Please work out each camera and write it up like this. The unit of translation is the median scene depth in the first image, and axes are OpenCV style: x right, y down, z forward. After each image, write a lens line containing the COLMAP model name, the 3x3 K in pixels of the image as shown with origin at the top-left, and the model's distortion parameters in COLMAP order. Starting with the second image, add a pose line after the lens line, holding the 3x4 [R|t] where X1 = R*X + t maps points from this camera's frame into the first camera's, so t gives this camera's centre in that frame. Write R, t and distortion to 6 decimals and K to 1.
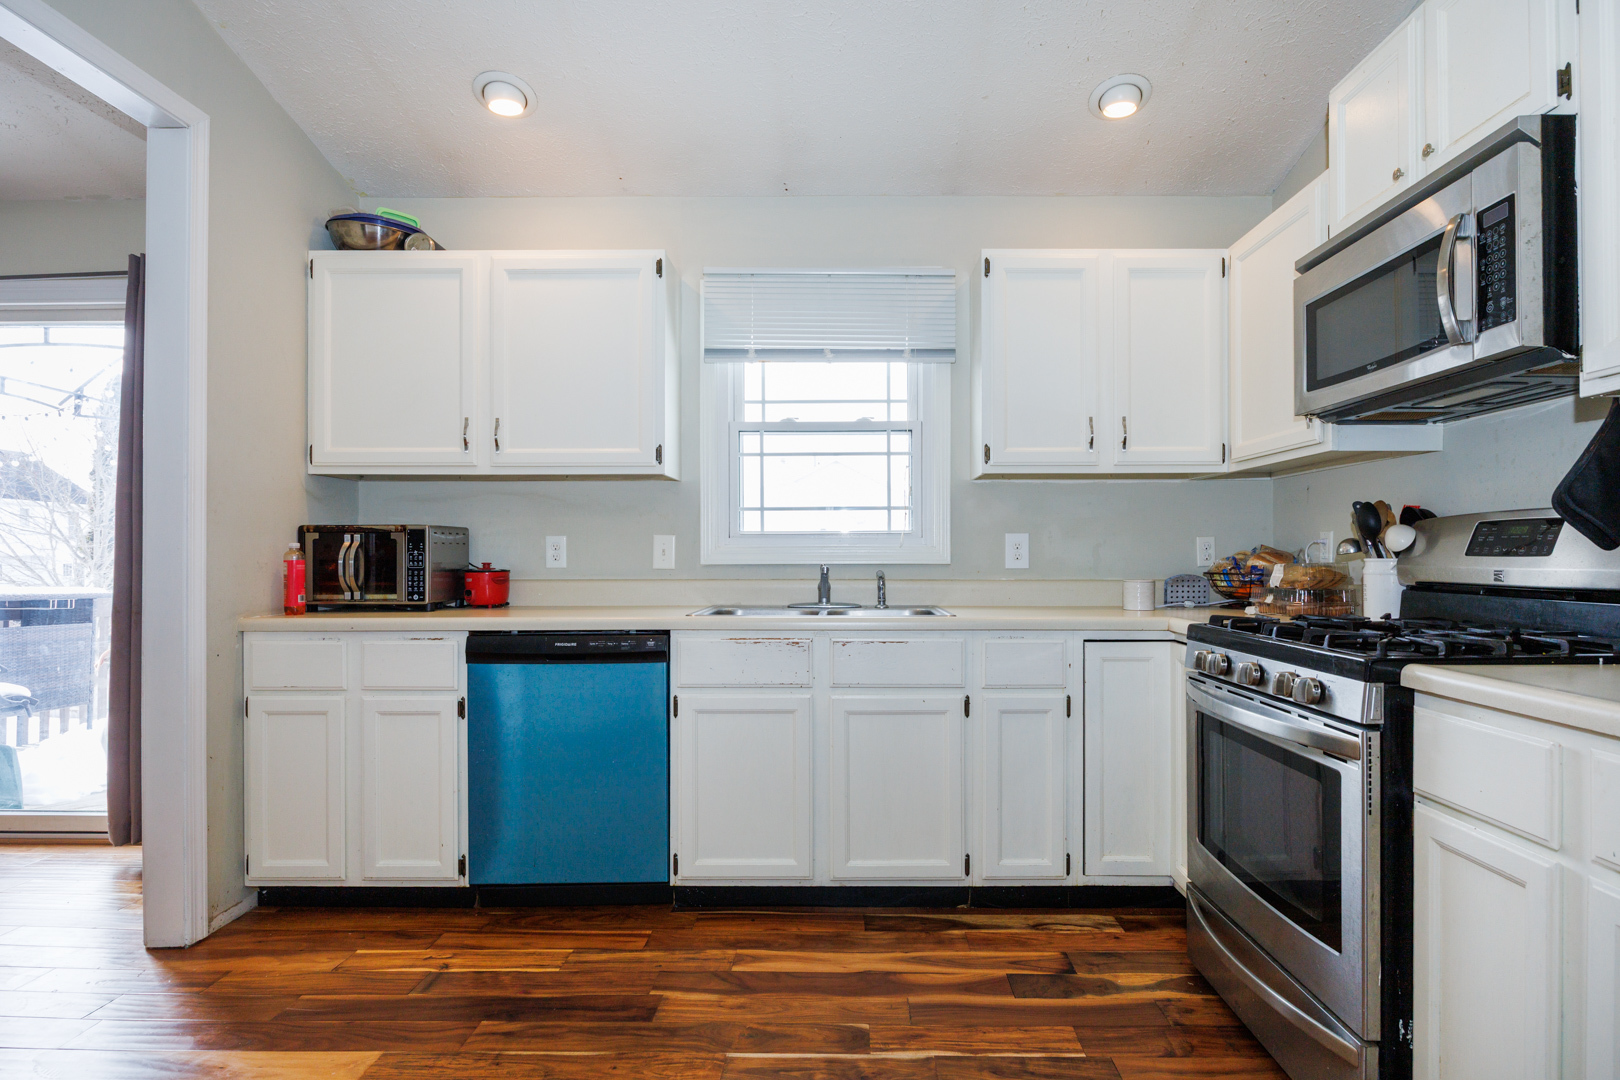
lens RADIAL K [[829.1, 0, 832.2], [0, 829.1, 558.8], [0, 0, 1]] dist [-0.009474, 0.002042]
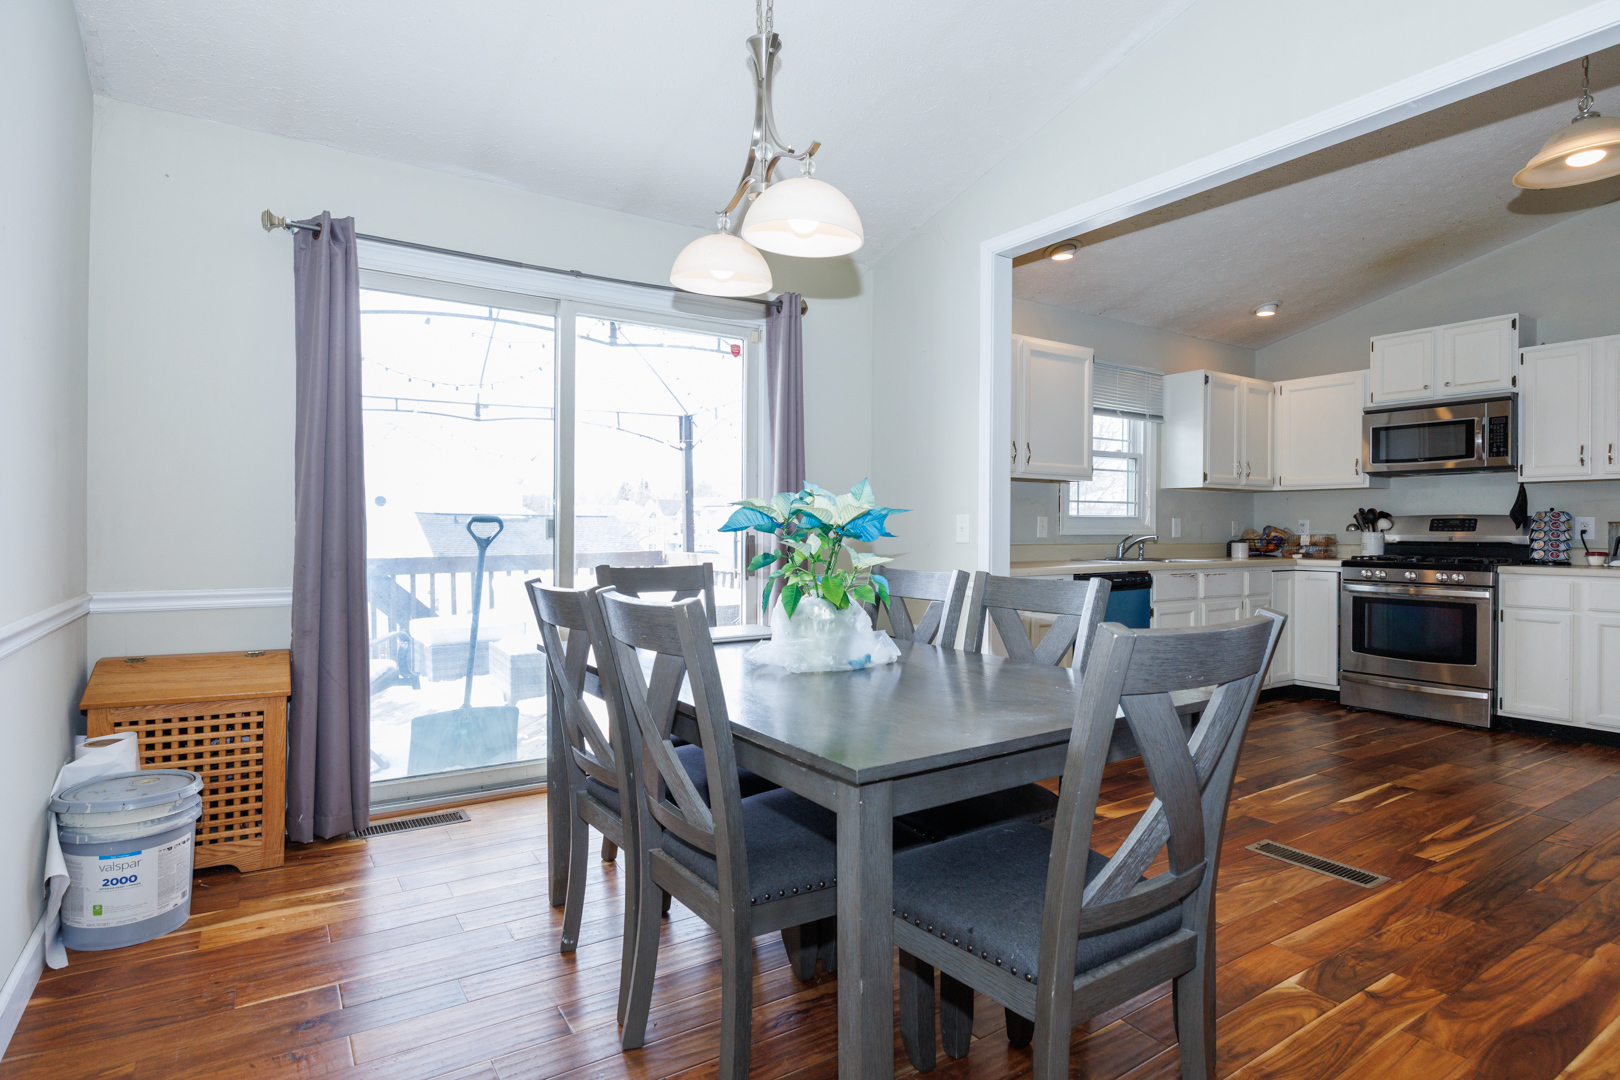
lens RADIAL K [[829.1, 0, 798.5], [0, 829.1, 535.4], [0, 0, 1]] dist [-0.009474, 0.002042]
pose [[0.843661, 0.000918, 0.536875, -1.657306], [-0.002626, 0.999994, 0.002418, 0.005883], [-0.536869, -0.003450, 0.843658, -0.106250]]
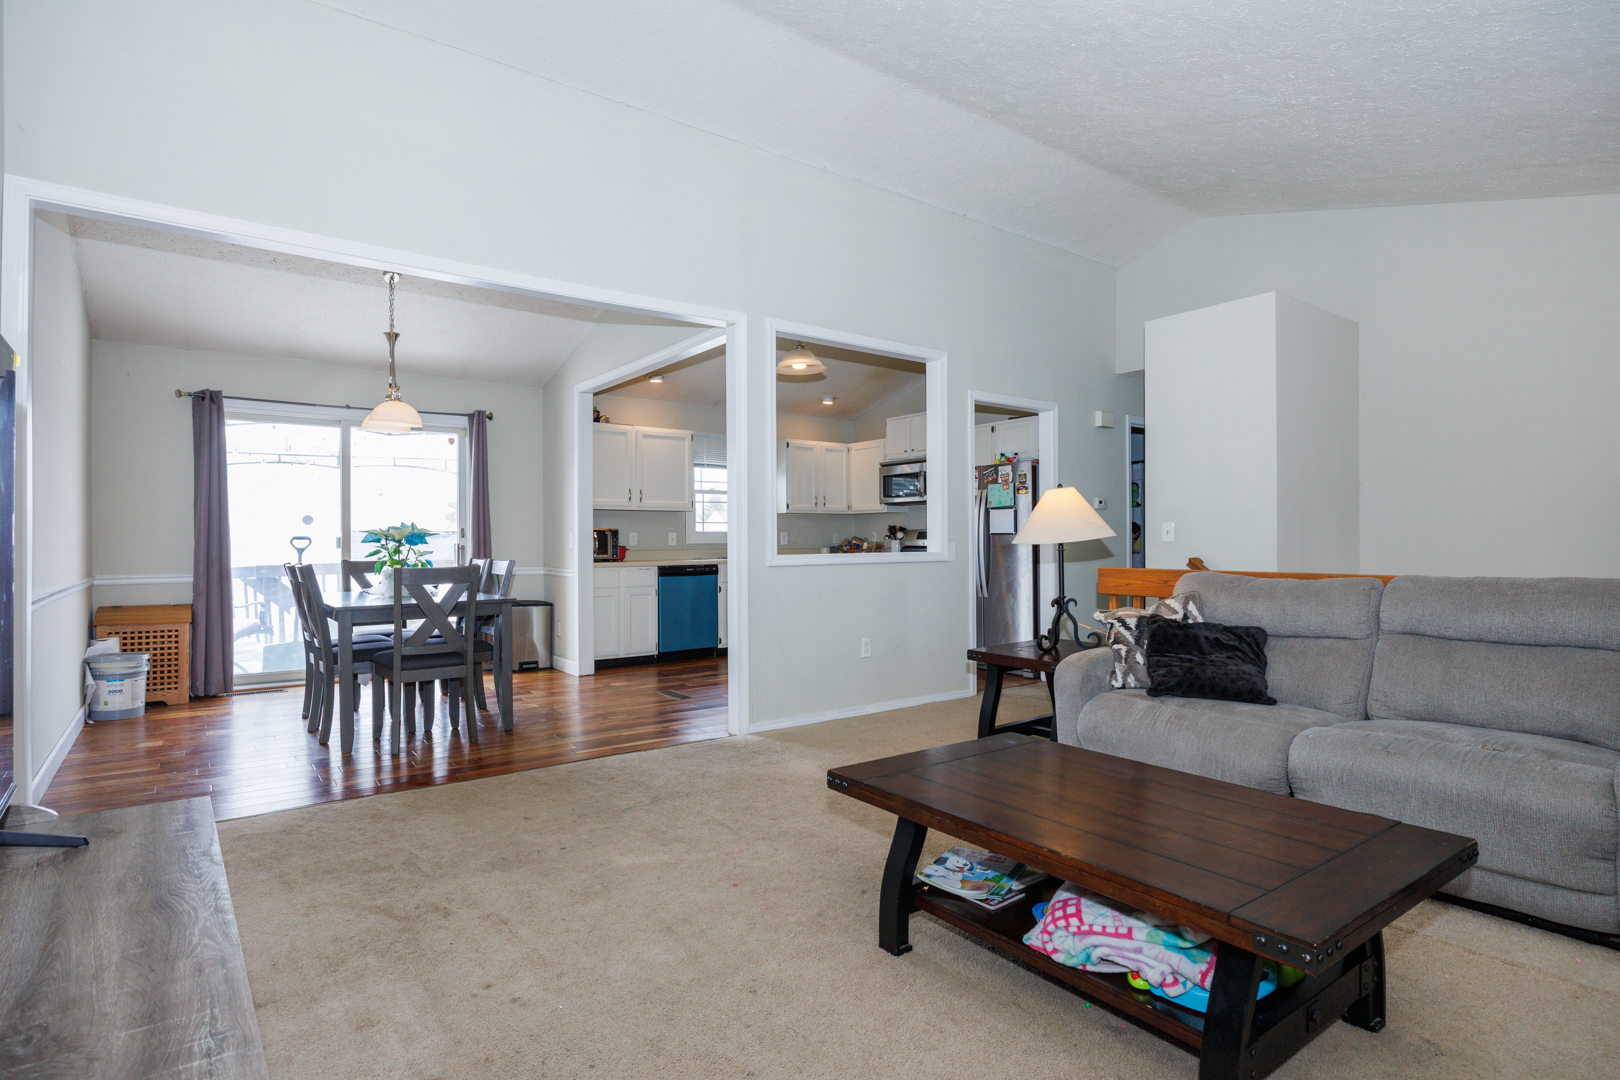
lens RADIAL K [[829.1, 0, 771.7], [0, 829.1, 549.8], [0, 0, 1]] dist [-0.009474, 0.002042]
pose [[0.826311, -0.008501, 0.563150, -1.600289], [0.007302, 0.999964, 0.004381, 0.018395], [-0.563167, 0.000492, 0.826343, -1.500658]]
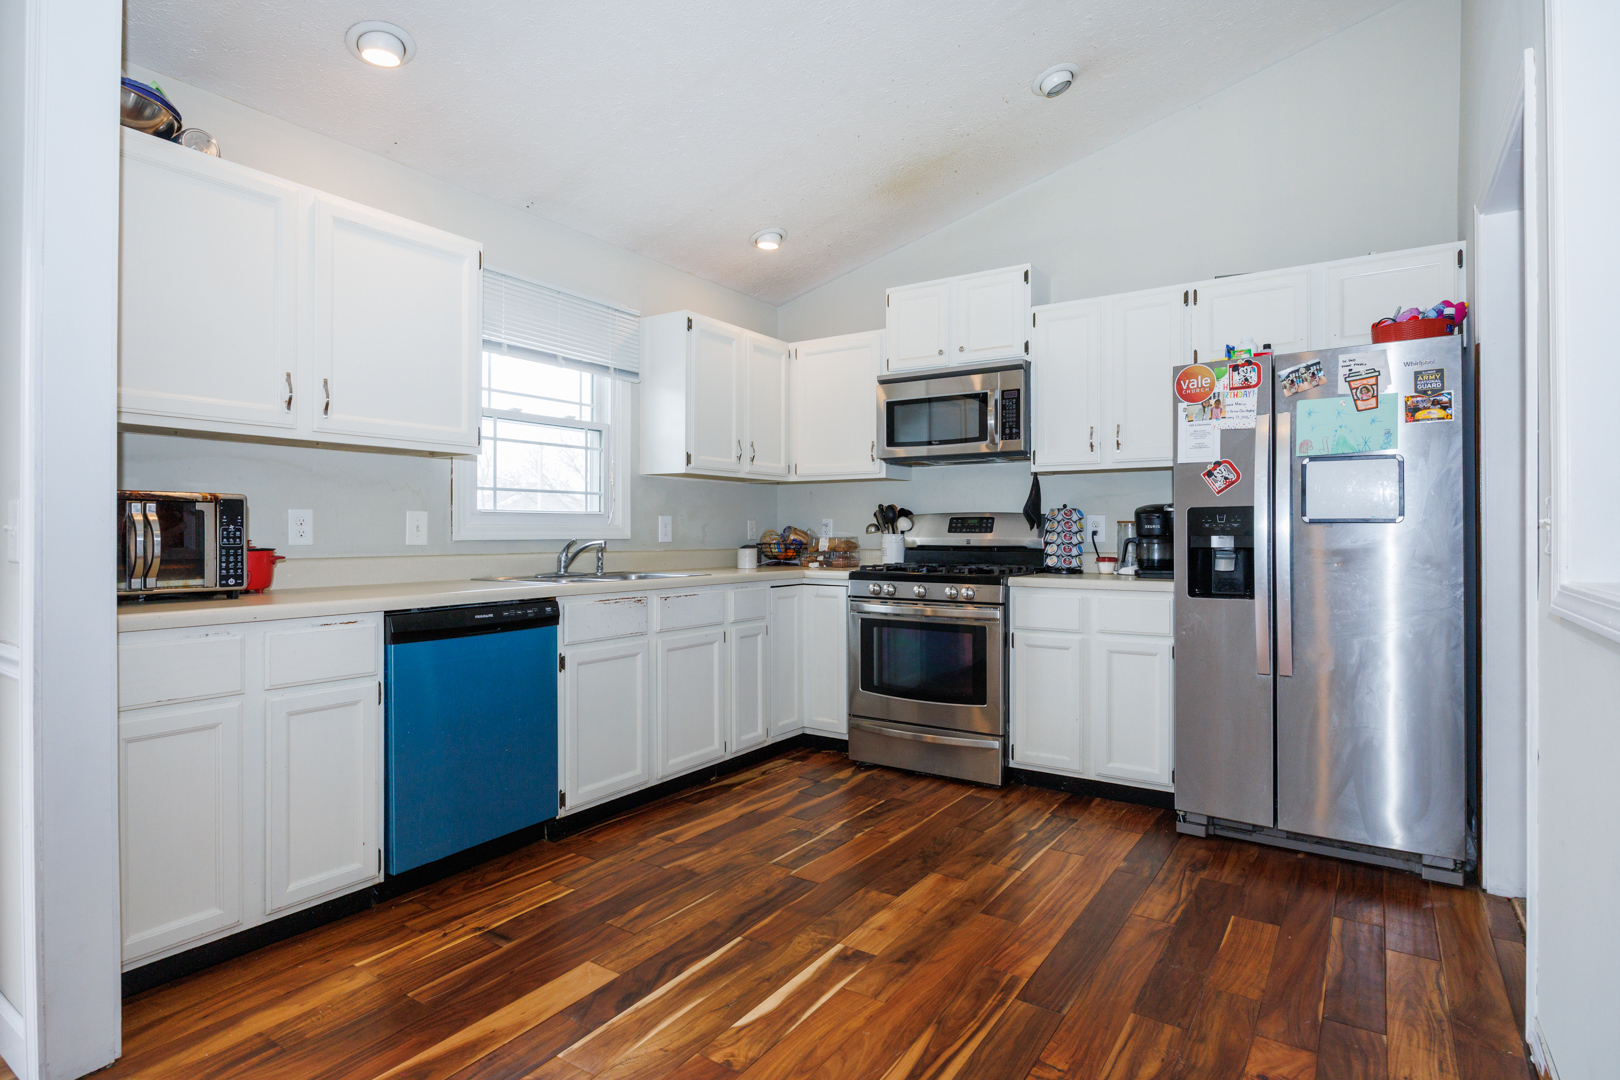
lens RADIAL K [[829.1, 0, 800.0], [0, 829.1, 538.7], [0, 0, 1]] dist [-0.009474, 0.002042]
pose [[0.564082, -0.004568, 0.825706, -0.868307], [0.001984, 0.999989, 0.004177, 0.001367], [-0.825716, -0.000718, 0.564085, 0.066686]]
